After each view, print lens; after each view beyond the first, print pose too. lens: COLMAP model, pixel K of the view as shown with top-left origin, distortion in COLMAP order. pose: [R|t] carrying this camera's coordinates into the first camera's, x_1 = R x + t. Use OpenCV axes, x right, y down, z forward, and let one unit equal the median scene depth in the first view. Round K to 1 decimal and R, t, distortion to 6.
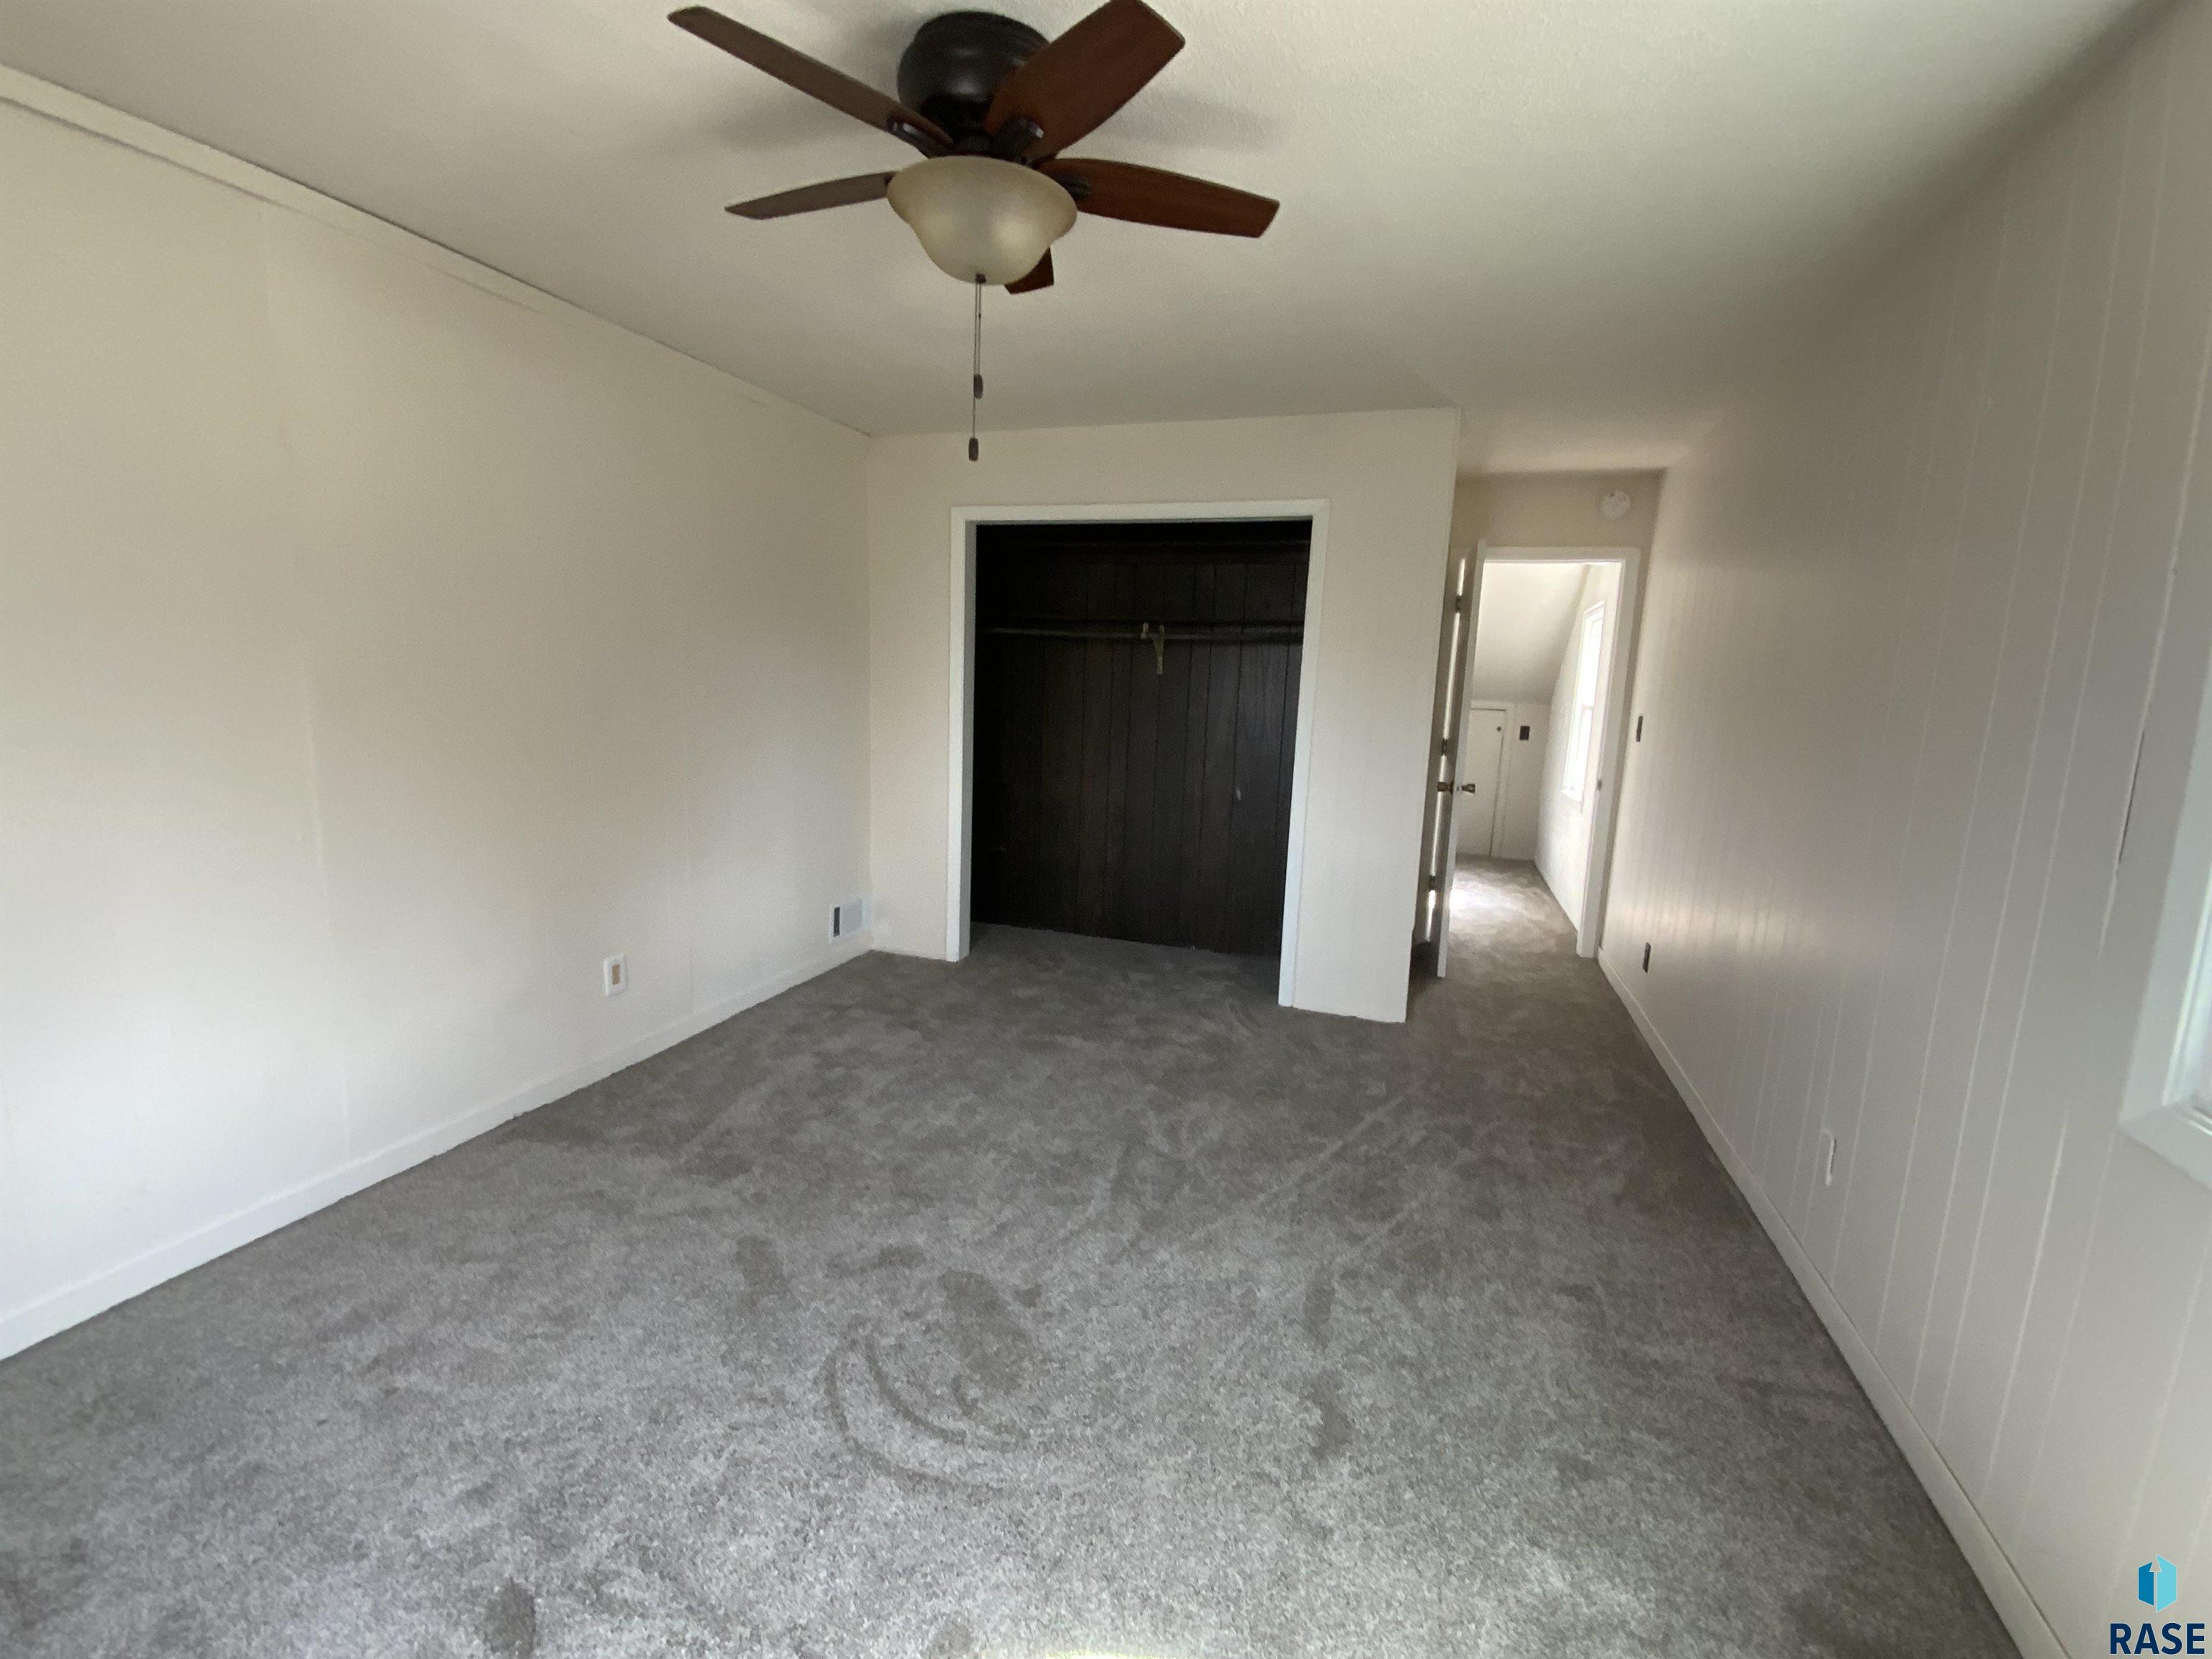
lens RADIAL K [[969.2, 0, 1107.1], [0, 969.2, 823.4], [0, 0, 1]] dist [-0.000701, -0.000159]
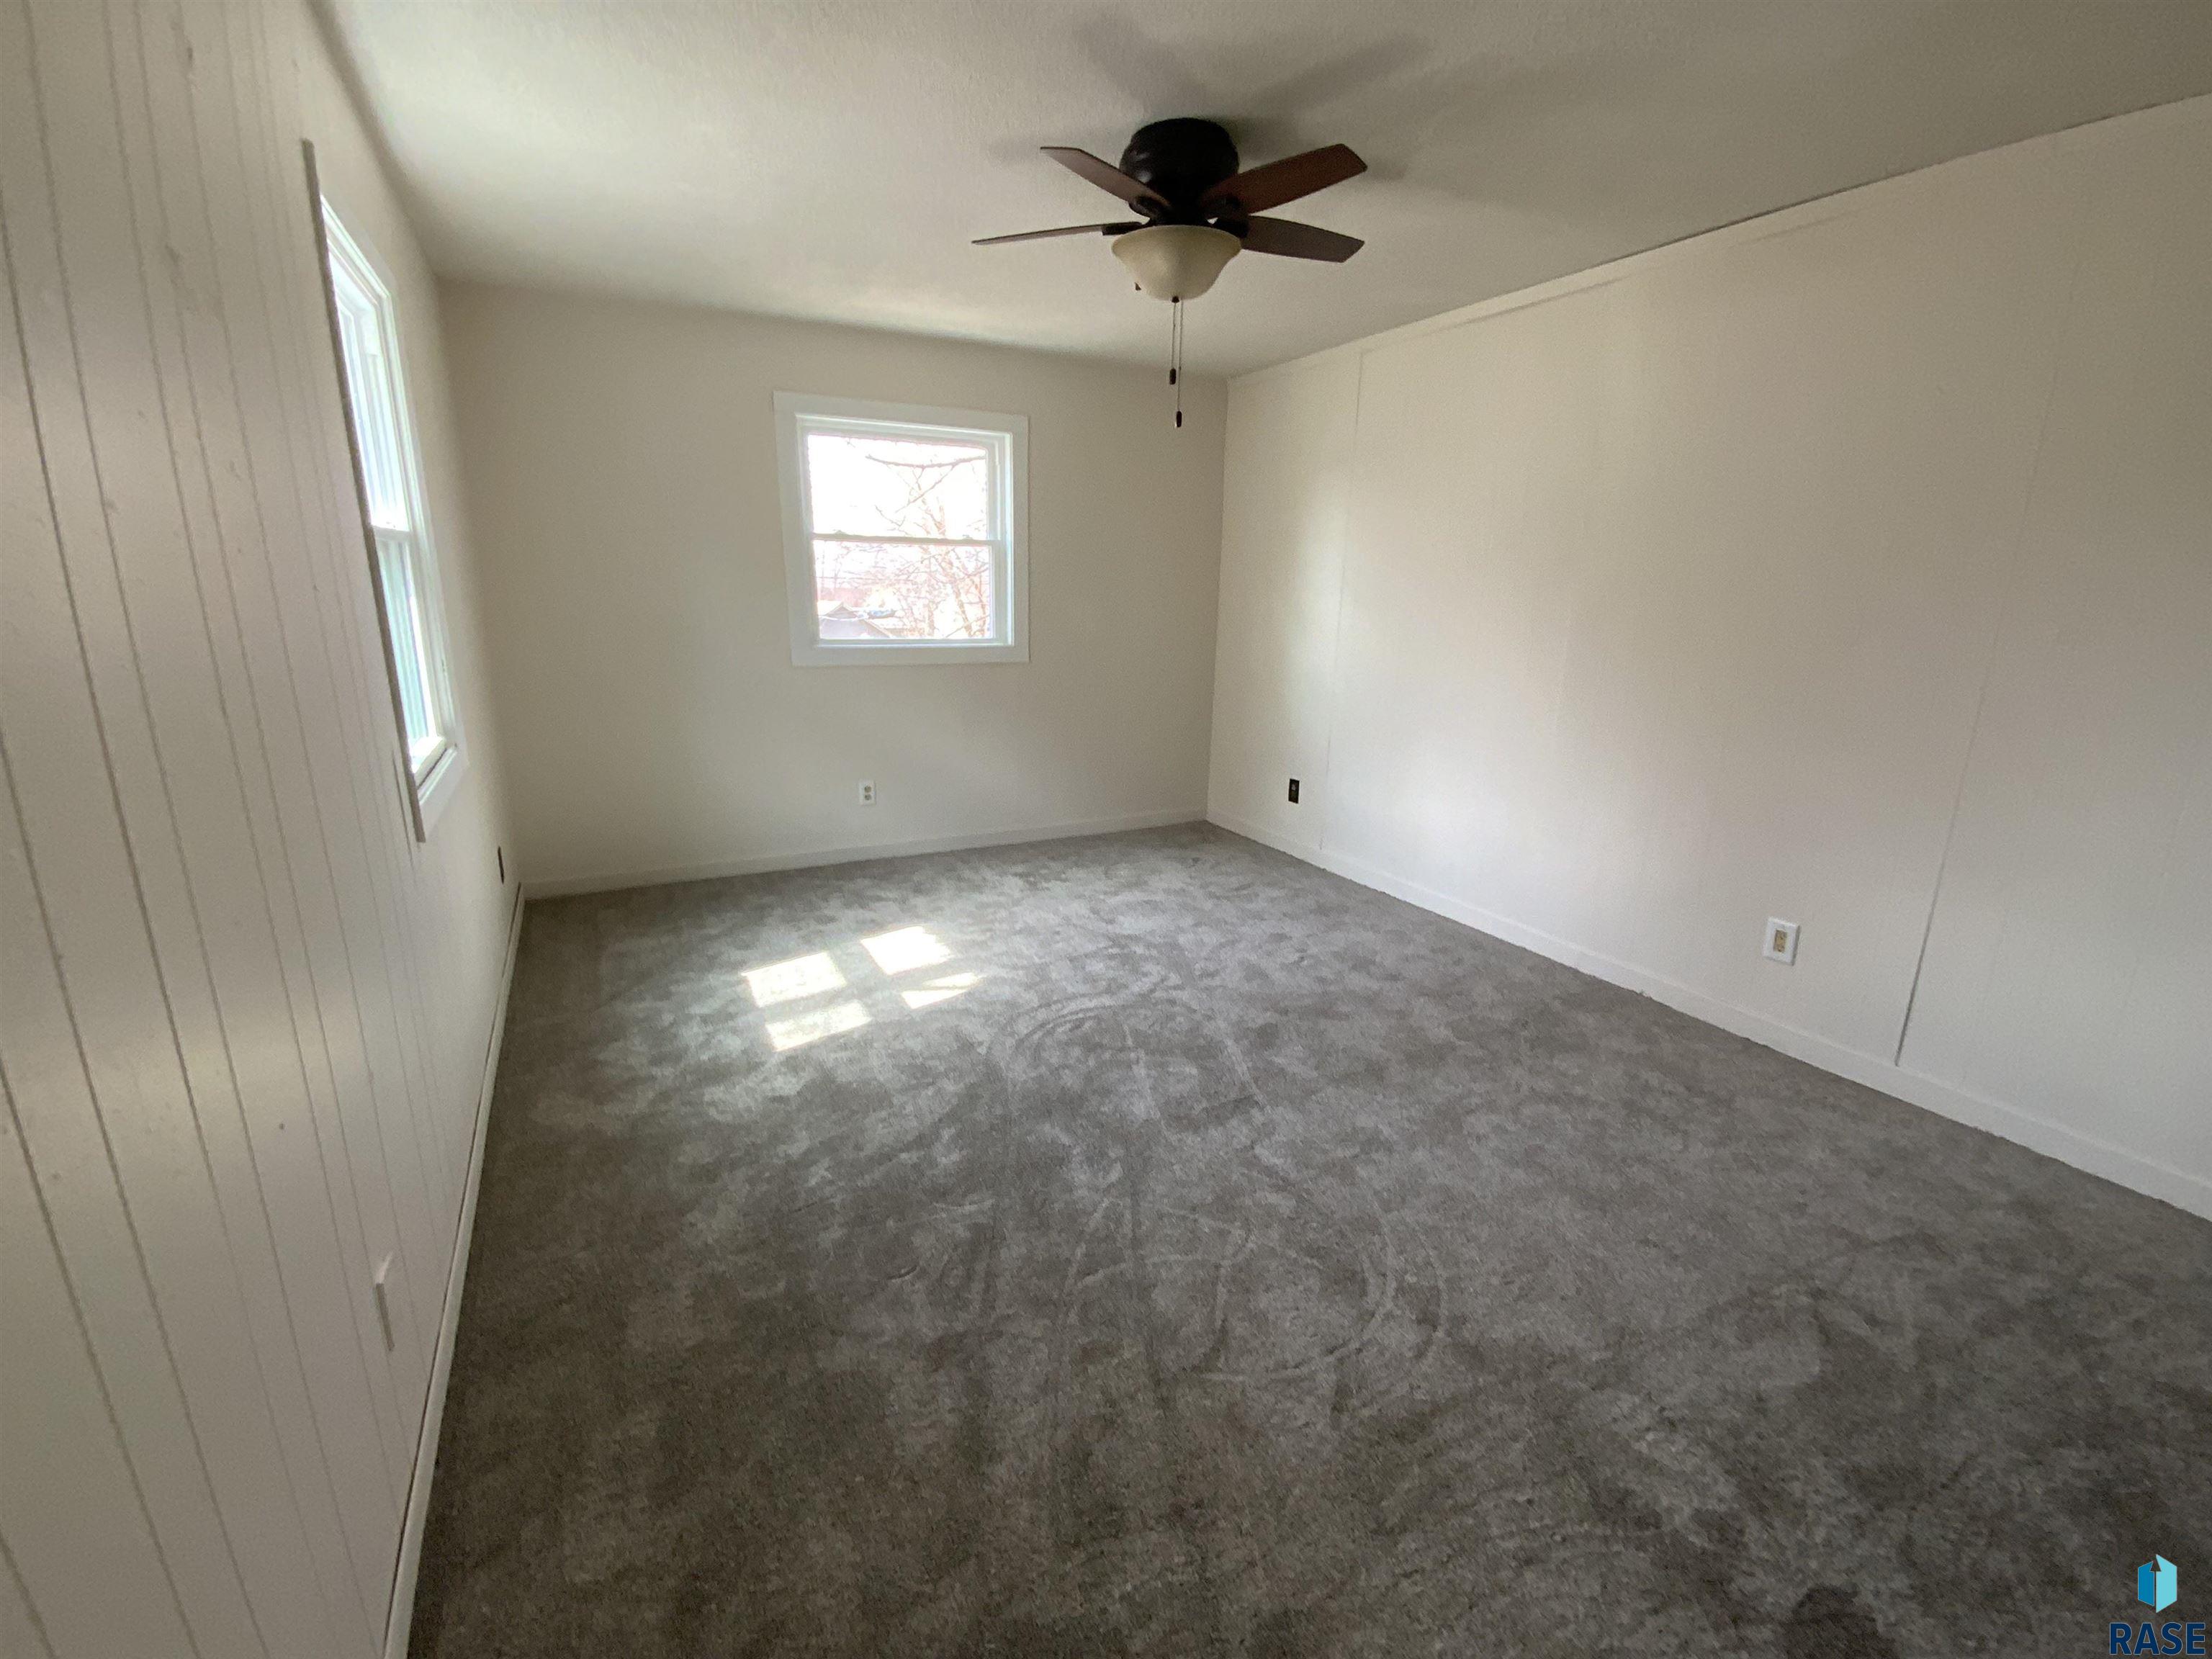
lens RADIAL K [[969.2, 0, 1111.1], [0, 969.2, 831.3], [0, 0, 1]] dist [-0.000701, -0.000159]
pose [[-0.690182, 0.130333, -0.711802, 0.584046], [-0.154597, 0.934380, 0.320989, -0.140421], [0.706930, 0.331583, -0.624743, 1.156085]]
